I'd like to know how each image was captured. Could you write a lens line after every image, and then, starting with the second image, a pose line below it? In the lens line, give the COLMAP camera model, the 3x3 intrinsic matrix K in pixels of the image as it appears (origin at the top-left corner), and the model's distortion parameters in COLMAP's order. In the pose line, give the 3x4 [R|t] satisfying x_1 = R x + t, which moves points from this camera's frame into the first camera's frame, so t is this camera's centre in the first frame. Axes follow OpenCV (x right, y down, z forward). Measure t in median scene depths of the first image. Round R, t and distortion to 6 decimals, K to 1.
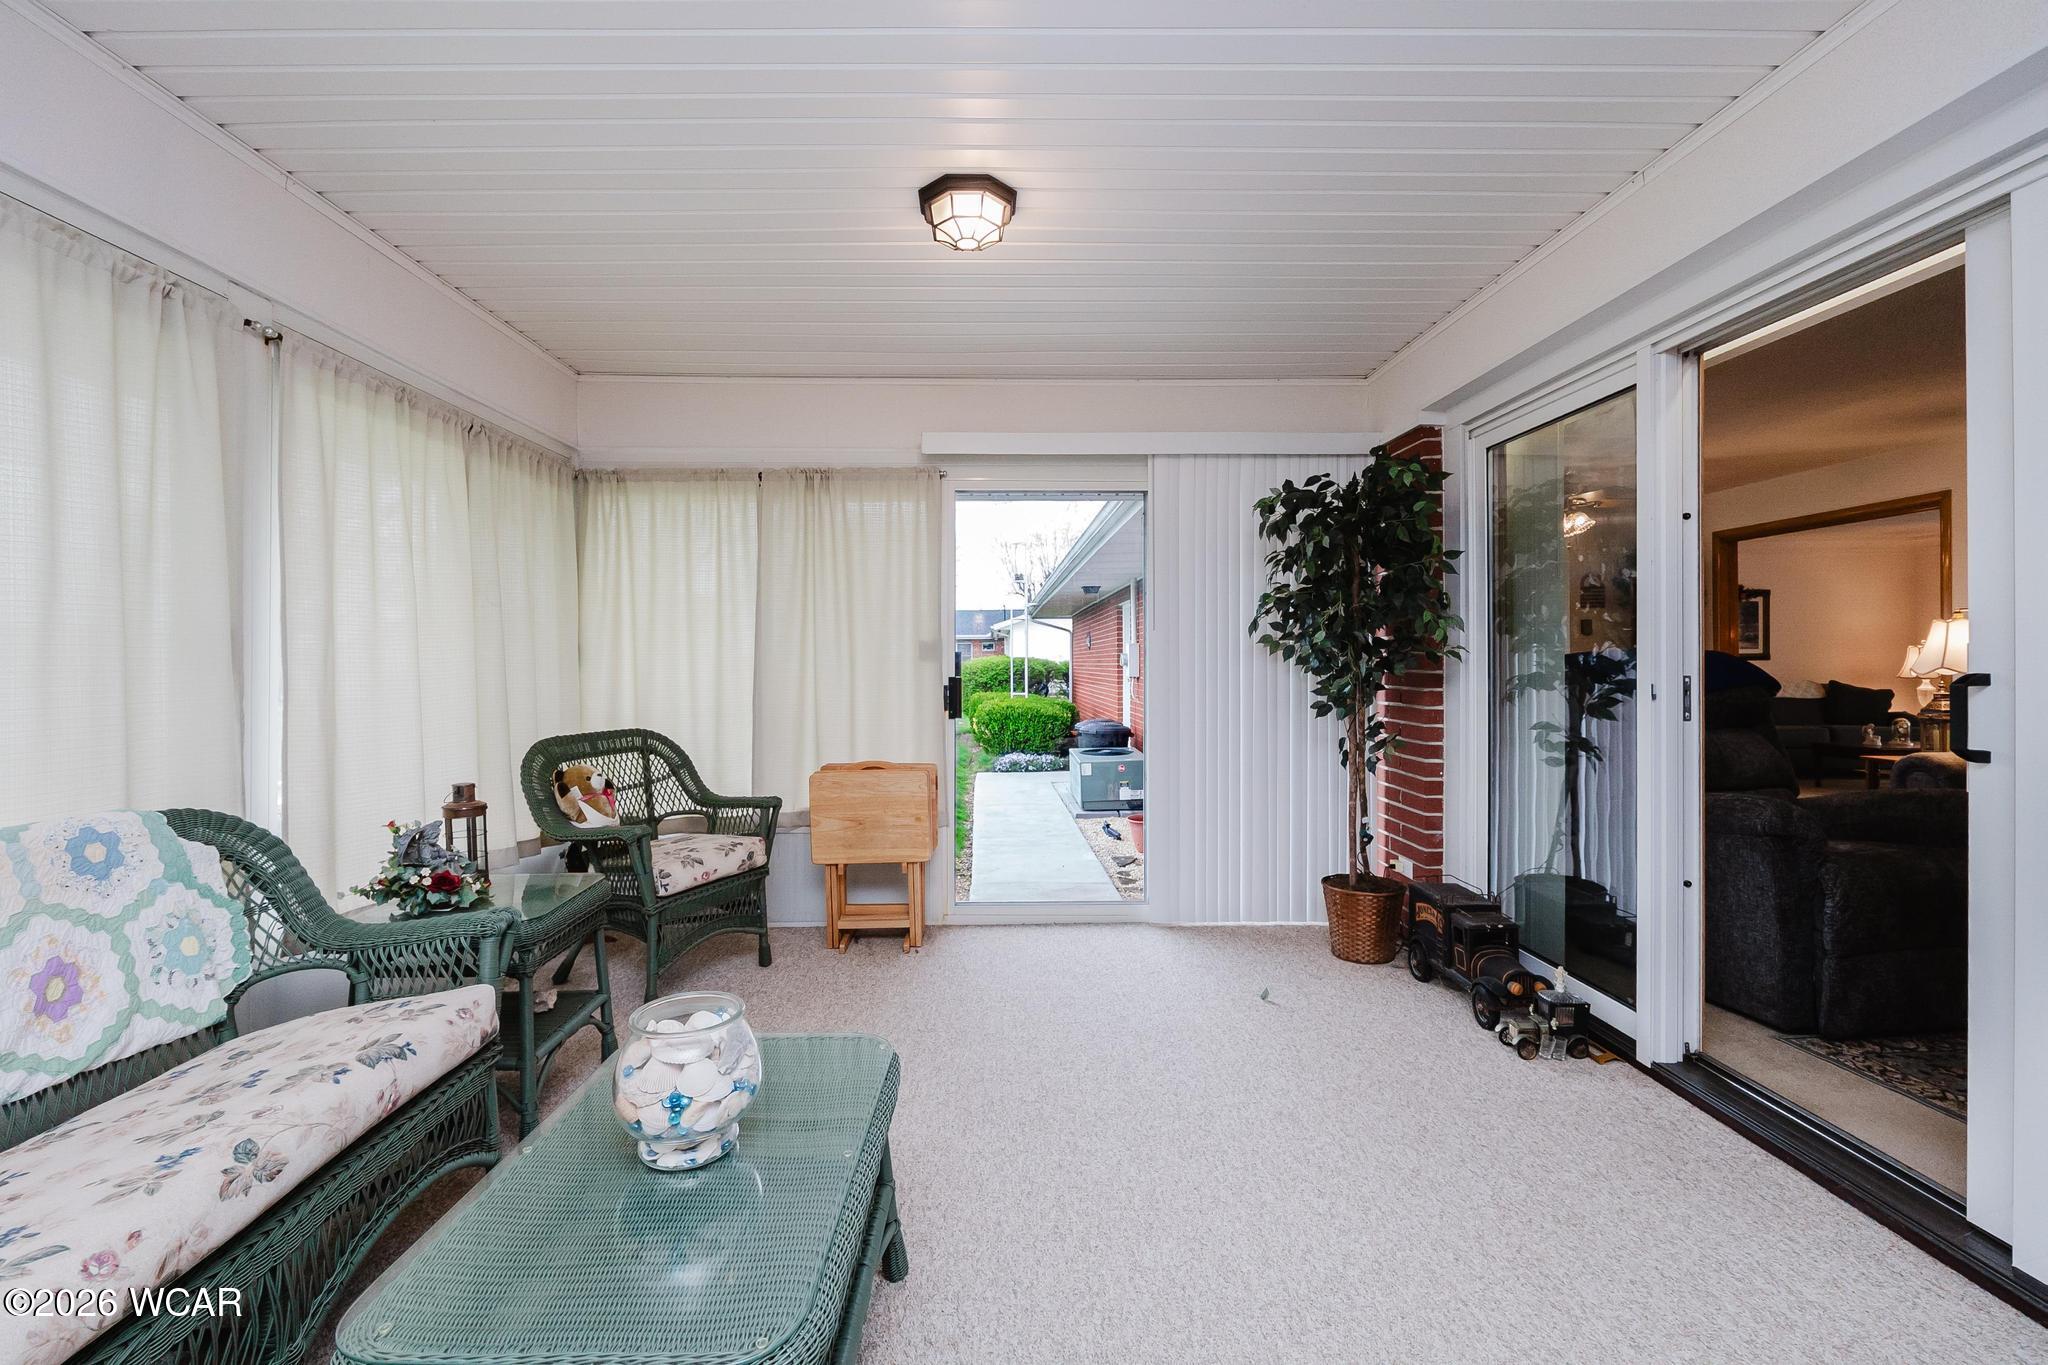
lens RADIAL K [[882.0, 0, 1012.4], [0, 882.0, 664.7], [0, 0, 1]] dist [-0.008994, 0.001868]
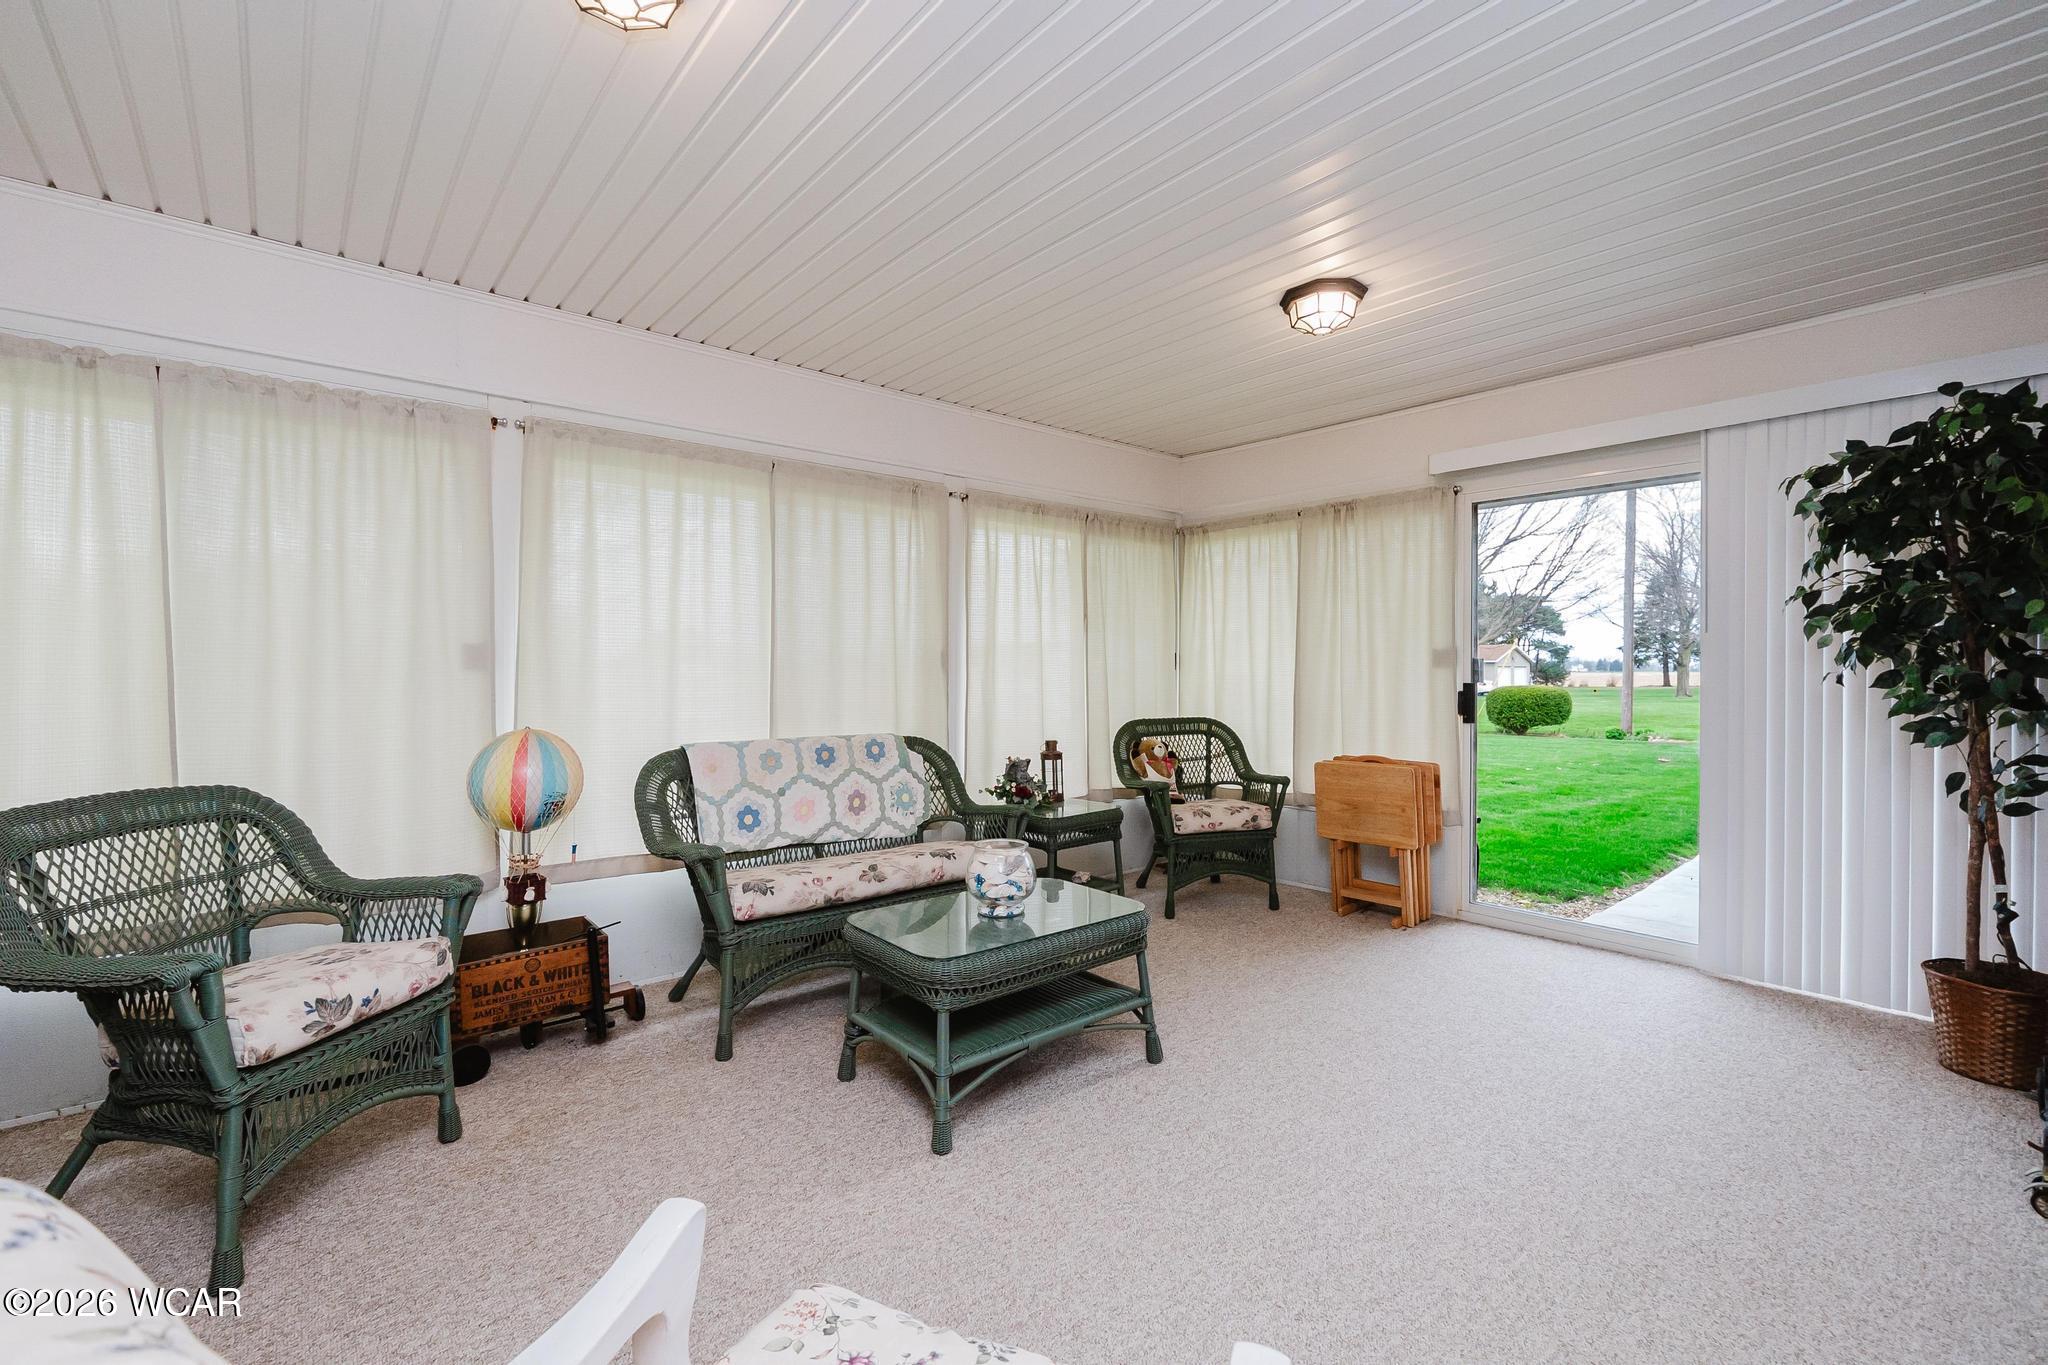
lens RADIAL K [[882.0, 0, 993.6], [0, 882.0, 684.5], [0, 0, 1]] dist [-0.008994, 0.001868]
pose [[0.623936, 0.017163, -0.781287, 0.458057], [-0.005171, 0.999828, 0.017835, 0.000107], [0.781458, -0.007088, 0.623917, -0.097493]]
